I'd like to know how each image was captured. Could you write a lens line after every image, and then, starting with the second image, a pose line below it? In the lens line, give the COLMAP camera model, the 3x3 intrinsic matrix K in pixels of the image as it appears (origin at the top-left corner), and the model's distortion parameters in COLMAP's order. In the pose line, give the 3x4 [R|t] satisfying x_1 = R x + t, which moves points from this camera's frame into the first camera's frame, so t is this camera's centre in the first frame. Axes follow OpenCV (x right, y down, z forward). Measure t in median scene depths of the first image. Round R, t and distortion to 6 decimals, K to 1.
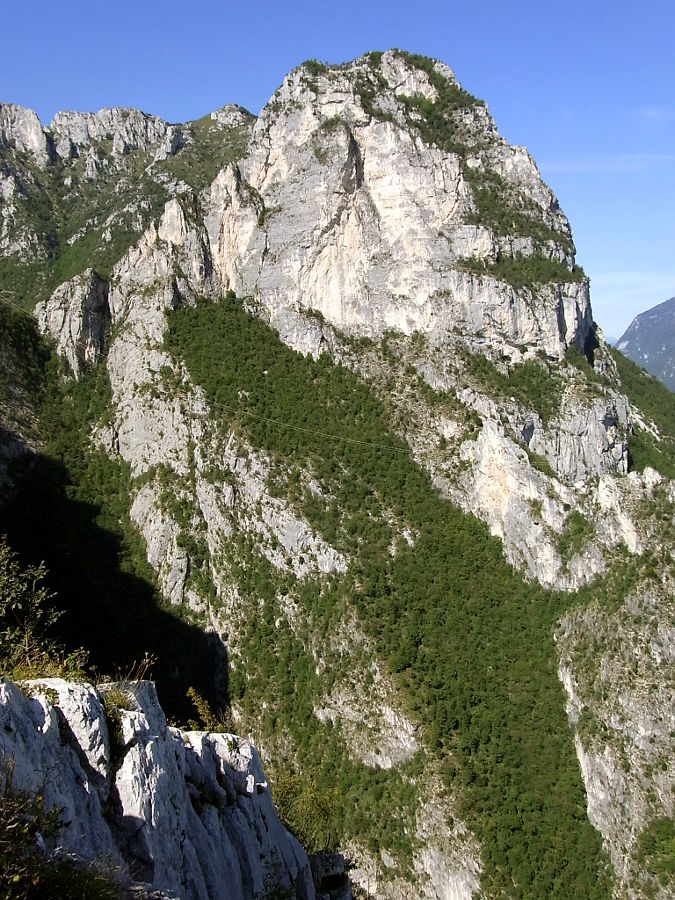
lens RADIAL K [[852.5, 0, 337.0], [0, 852.5, 422.9], [0, 0, 1]] dist [-0.100076, 0.171686]
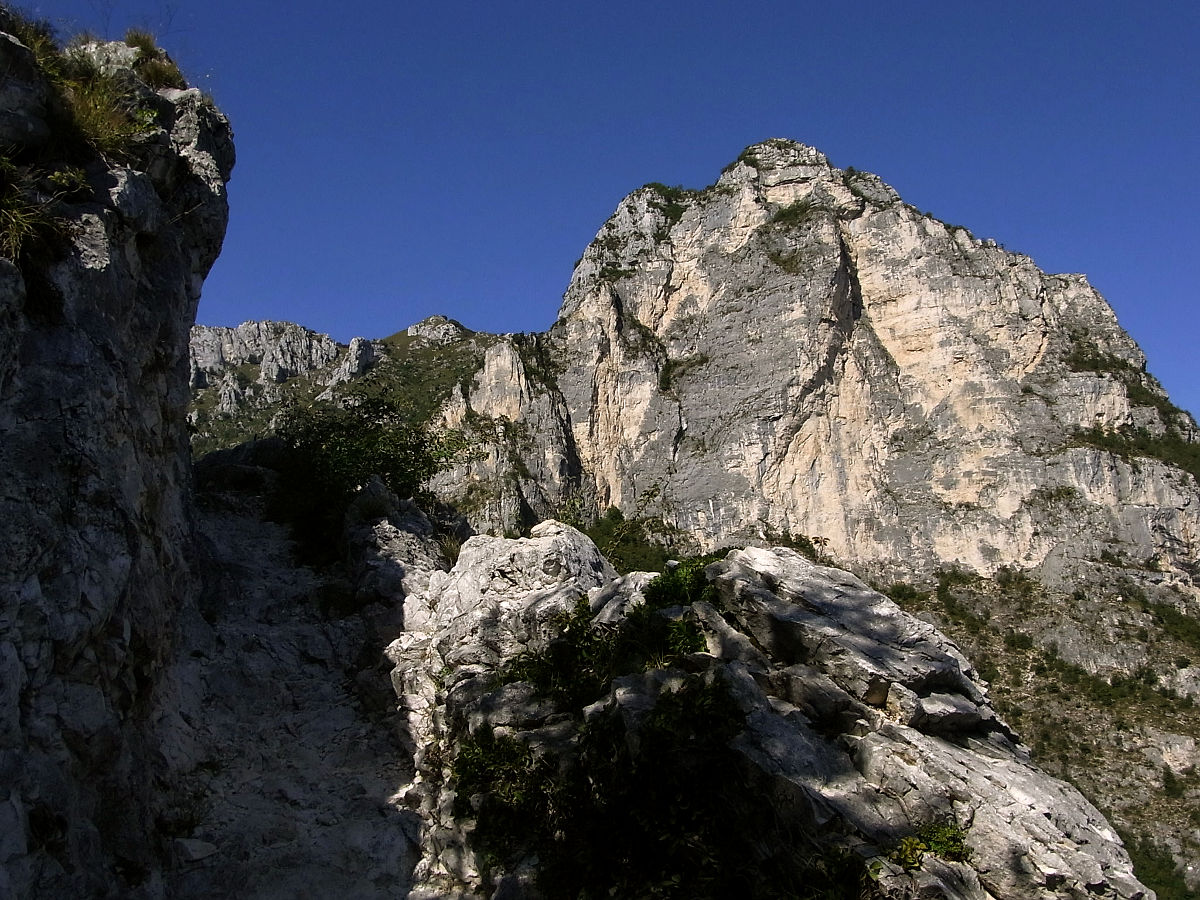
lens RADIAL K [[1136.7, 0, 599.5], [0, 1136.7, 472.3], [0, 0, 1]] dist [-0.100076, 0.171686]
pose [[0.995295, -0.001506, 0.096878, -0.213903], [0.028464, 0.960303, -0.277505, 0.018621], [-0.092614, 0.278957, 0.955827, 0.344906]]
